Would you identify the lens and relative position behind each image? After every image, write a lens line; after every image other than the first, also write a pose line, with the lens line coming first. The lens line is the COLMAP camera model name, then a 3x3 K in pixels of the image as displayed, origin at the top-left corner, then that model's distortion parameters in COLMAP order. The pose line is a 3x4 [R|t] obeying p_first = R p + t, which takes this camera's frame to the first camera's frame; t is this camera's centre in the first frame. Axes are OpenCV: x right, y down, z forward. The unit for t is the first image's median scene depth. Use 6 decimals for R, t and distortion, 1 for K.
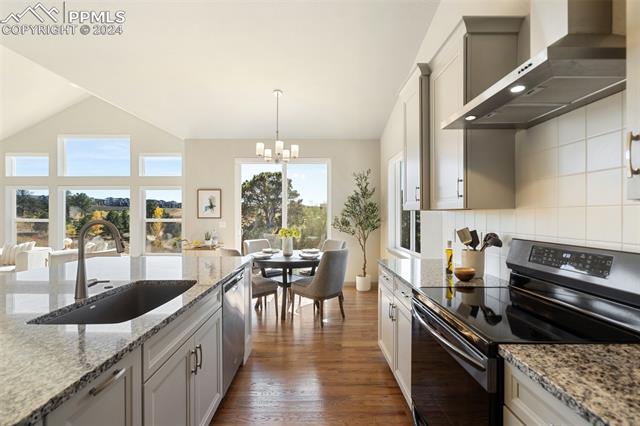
lens RADIAL K [[294.9, 0, 316.8], [0, 294.9, 214.1], [0, 0, 1]] dist [-0.001858, -0.000441]
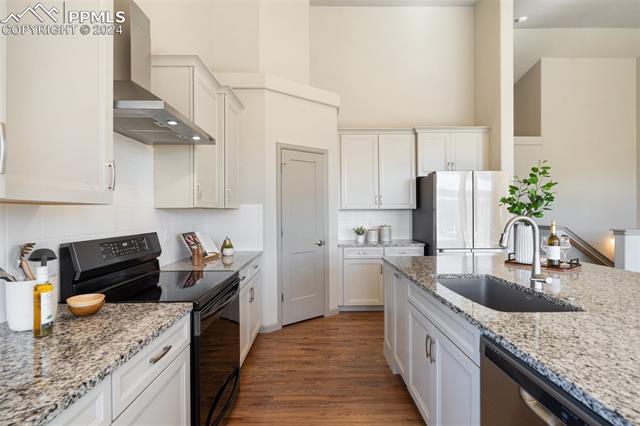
lens RADIAL K [[296.4, 0, 320.0], [0, 296.4, 213.0], [0, 0, 1]] dist [0.000293, 0.000437]
pose [[-0.999973, 0.005779, -0.004543, -0.003549], [0.005774, 0.999983, 0.001082, 0.001349], [0.004549, 0.001056, -0.999989, 0.585272]]
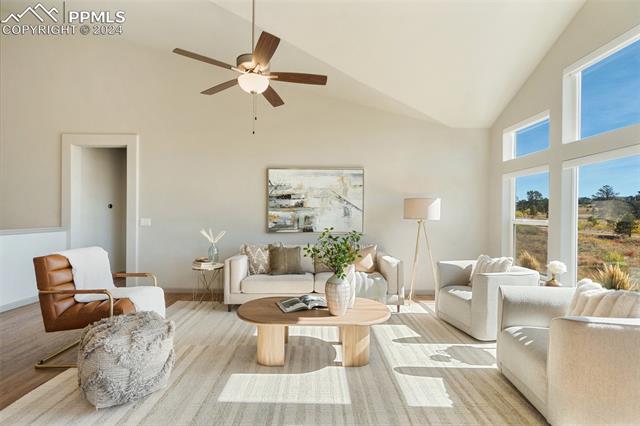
lens RADIAL K [[291.2, 0, 317.4], [0, 291.2, 214.7], [0, 0, 1]] dist [-0.001925, 0.000368]
pose [[-0.003923, -0.000300, -0.999992, -0.367066], [-0.004972, 0.999988, -0.000281, 0.007657], [0.999980, 0.004971, -0.003925, 0.611443]]
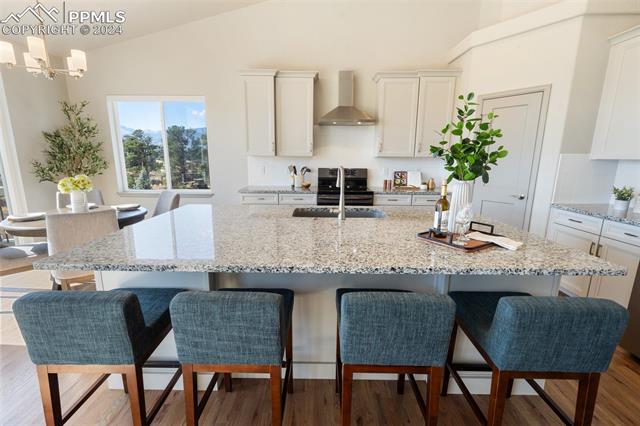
lens RADIAL K [[291.2, 0, 317.4], [0, 291.2, 214.7], [0, 0, 1]] dist [-0.001925, 0.000368]
pose [[0.022755, -0.199914, 0.979549, -0.632699], [-0.010104, 0.979707, 0.200181, -0.009367], [-0.999690, -0.014452, 0.020274, 0.310900]]
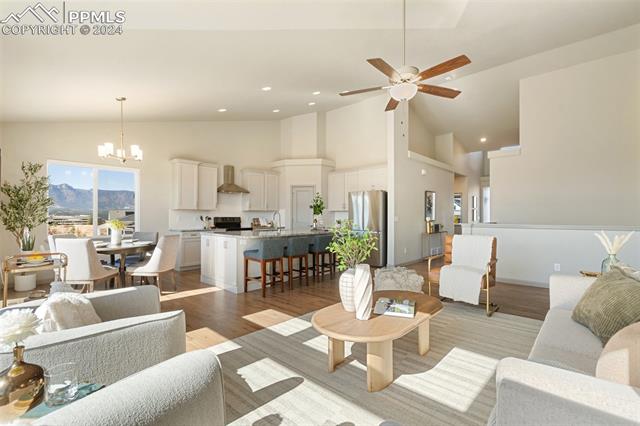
lens RADIAL K [[294.3, 0, 320.0], [0, 294.3, 213.0], [0, 0, 1]] dist [-0.001089, -0.000042]
pose [[-0.732136, 0.005869, 0.681133, -1.119398], [-0.003294, 0.999921, -0.012157, 0.023059], [-0.681150, -0.011145, -0.732059, 1.016286]]
